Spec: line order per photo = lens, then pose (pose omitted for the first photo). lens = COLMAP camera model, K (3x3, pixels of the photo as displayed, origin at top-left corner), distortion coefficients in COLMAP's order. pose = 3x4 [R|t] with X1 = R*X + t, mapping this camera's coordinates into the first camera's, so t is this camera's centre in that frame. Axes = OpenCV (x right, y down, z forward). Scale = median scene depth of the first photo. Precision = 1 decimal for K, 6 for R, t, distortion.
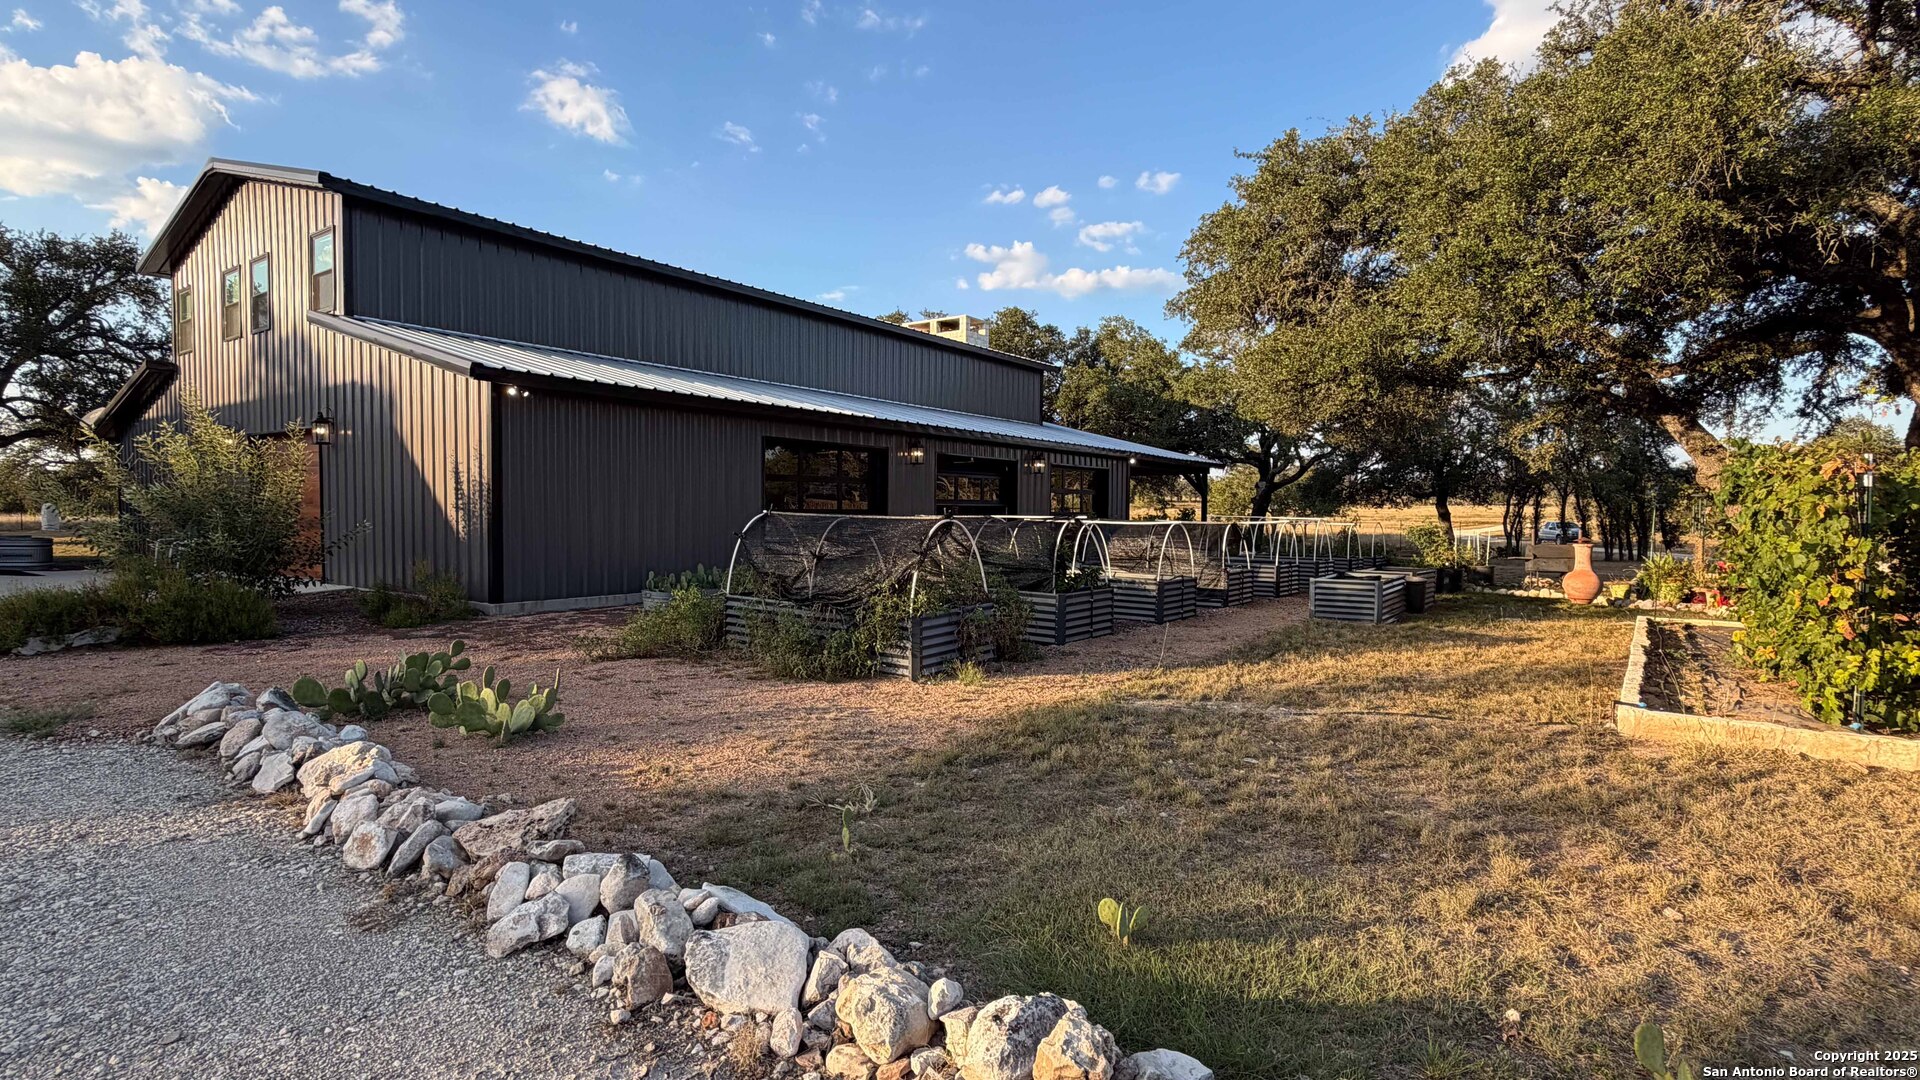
lens RADIAL K [[921.0, 0, 958.9], [0, 921.0, 536.5], [0, 0, 1]] dist [0.000189, -0.000468]
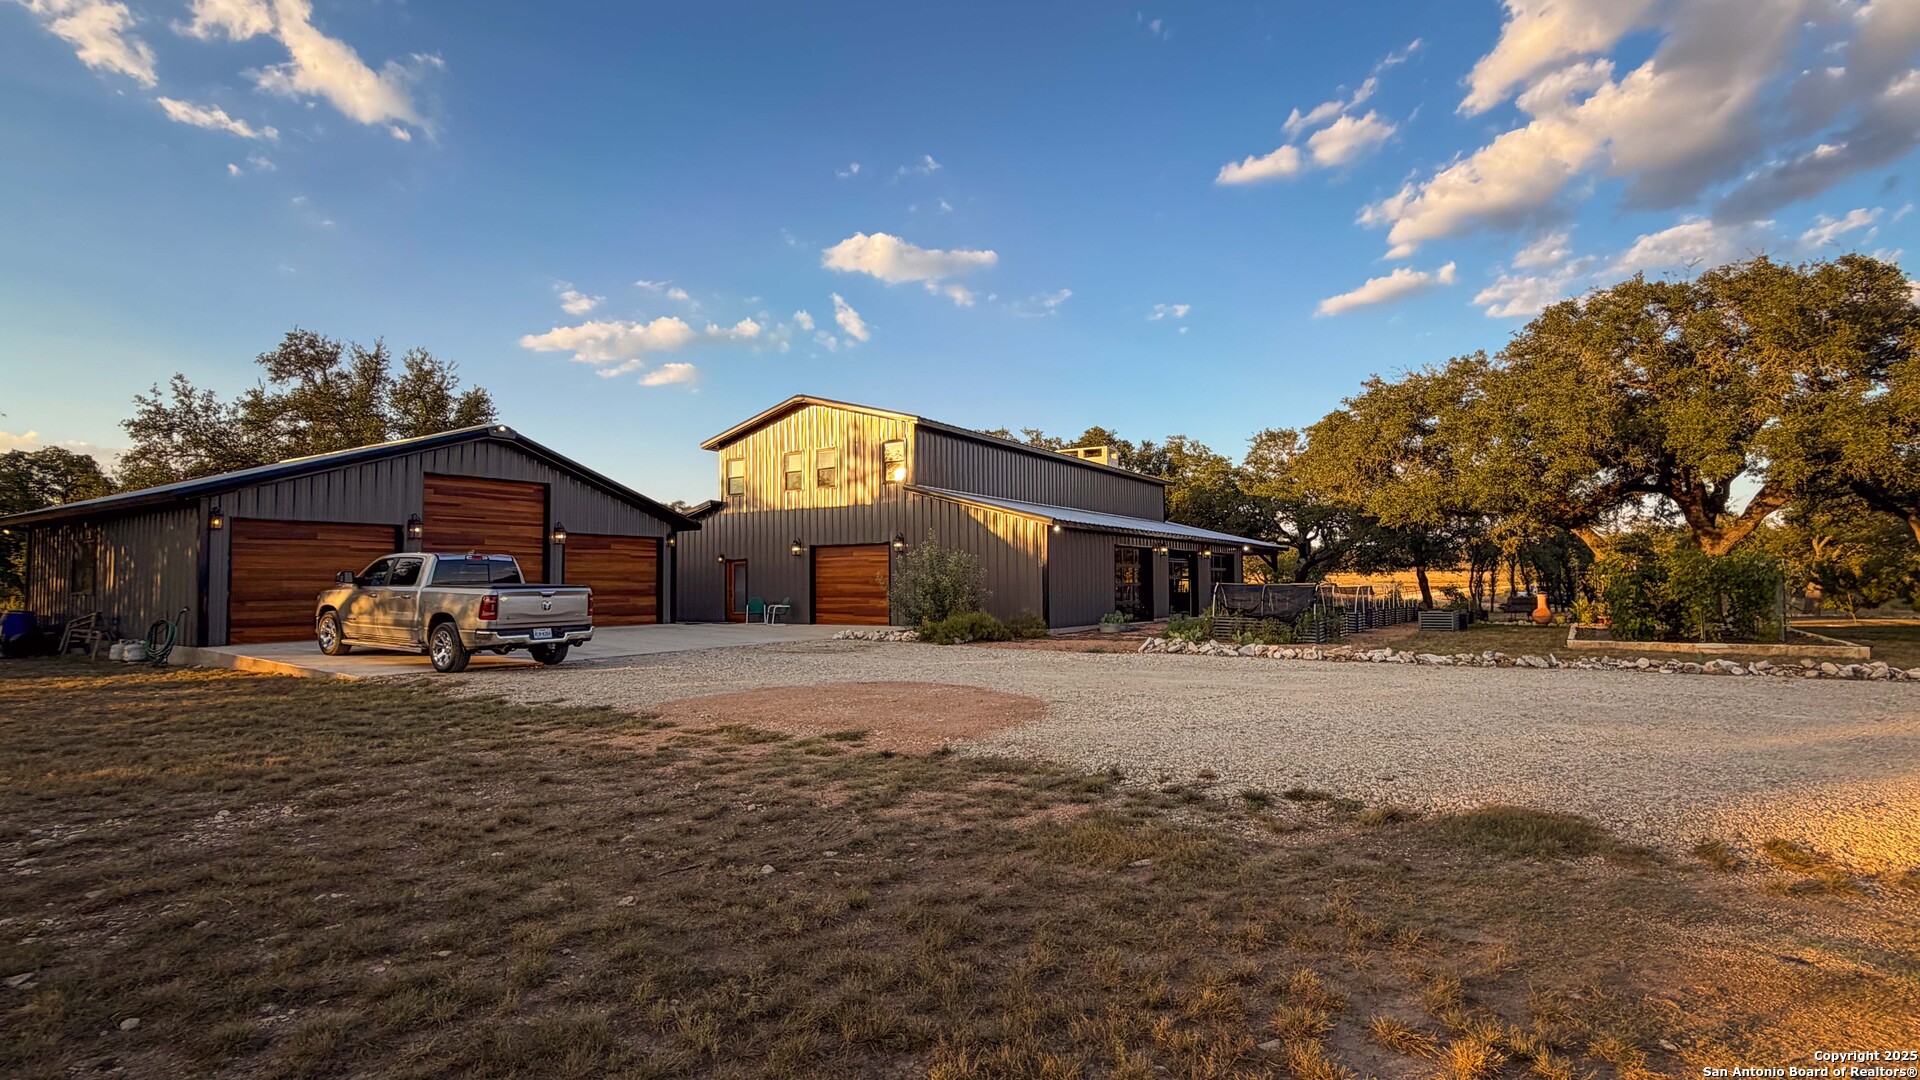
lens RADIAL K [[921.0, 0, 964.6], [0, 921.0, 542.6], [0, 0, 1]] dist [0.000189, -0.000468]
pose [[0.998156, -0.013389, 0.059209, -0.287891], [0.017688, 0.997197, -0.072696, 0.008567], [-0.058070, 0.073610, 0.995595, -0.383874]]
